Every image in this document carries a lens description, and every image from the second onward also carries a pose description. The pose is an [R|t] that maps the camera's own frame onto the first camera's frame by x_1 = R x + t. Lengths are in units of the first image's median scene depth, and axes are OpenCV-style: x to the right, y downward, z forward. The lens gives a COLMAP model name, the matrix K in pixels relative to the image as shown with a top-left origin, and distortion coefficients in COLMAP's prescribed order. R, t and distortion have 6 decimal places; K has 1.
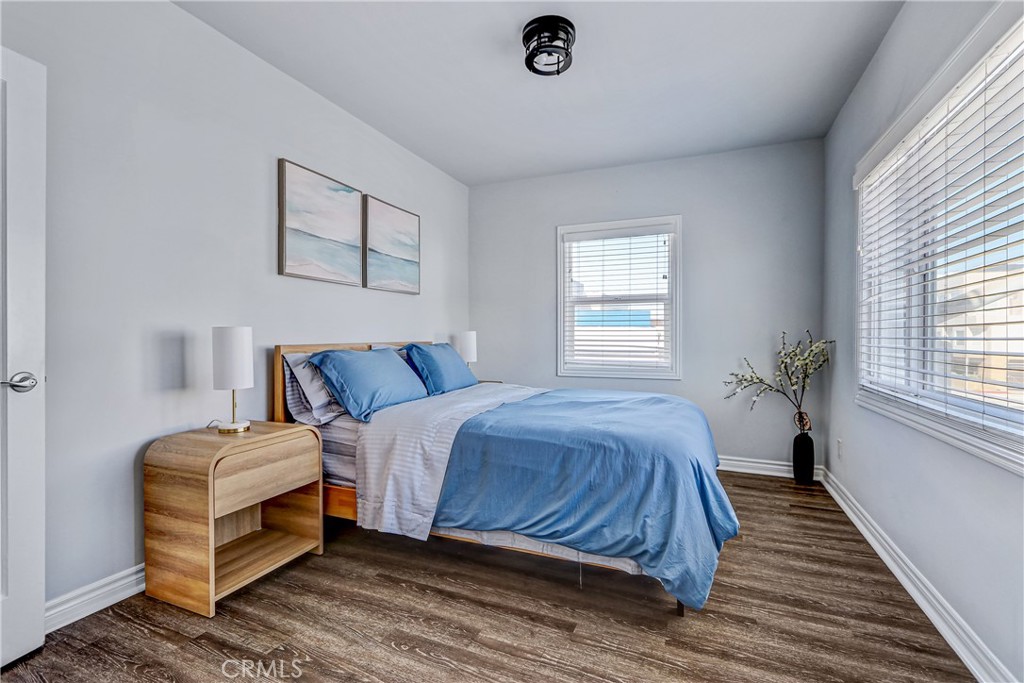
lens RADIAL K [[470.8, 0, 506.8], [0, 470.8, 341.4], [0, 0, 1]] dist [0.003868, 0.000342]
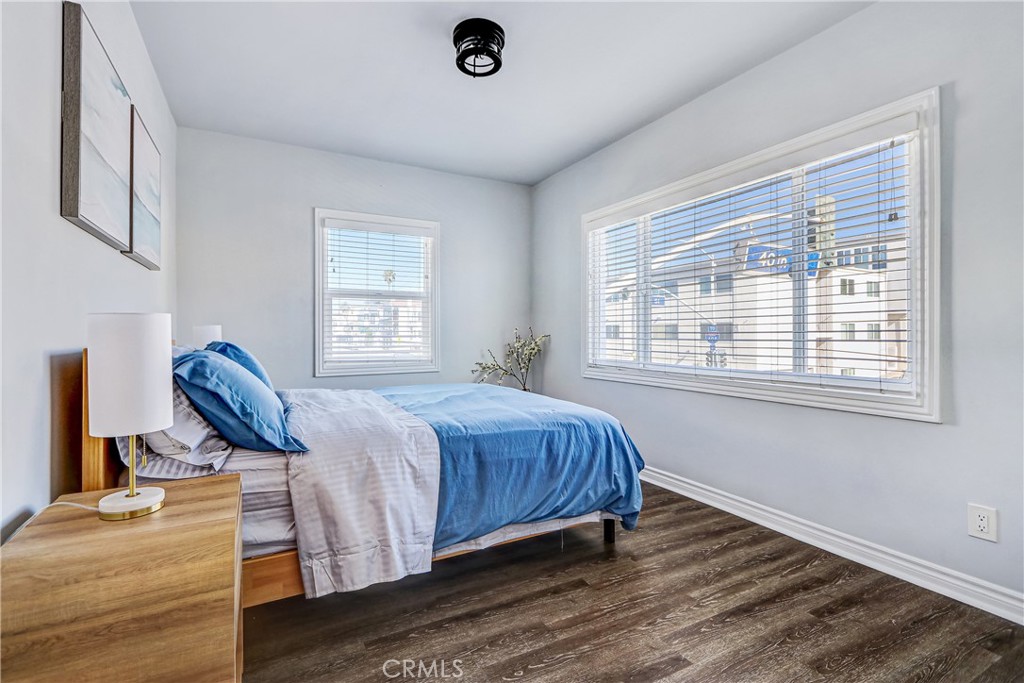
lens RADIAL K [[470.8, 0, 506.1], [0, 470.8, 334.7], [0, 0, 1]] dist [0.003868, 0.000342]
pose [[0.627019, -0.005842, 0.778982, -0.741527], [0.010392, 0.999946, -0.000865, -0.002627], [-0.778935, 0.008637, 0.627046, 0.350605]]
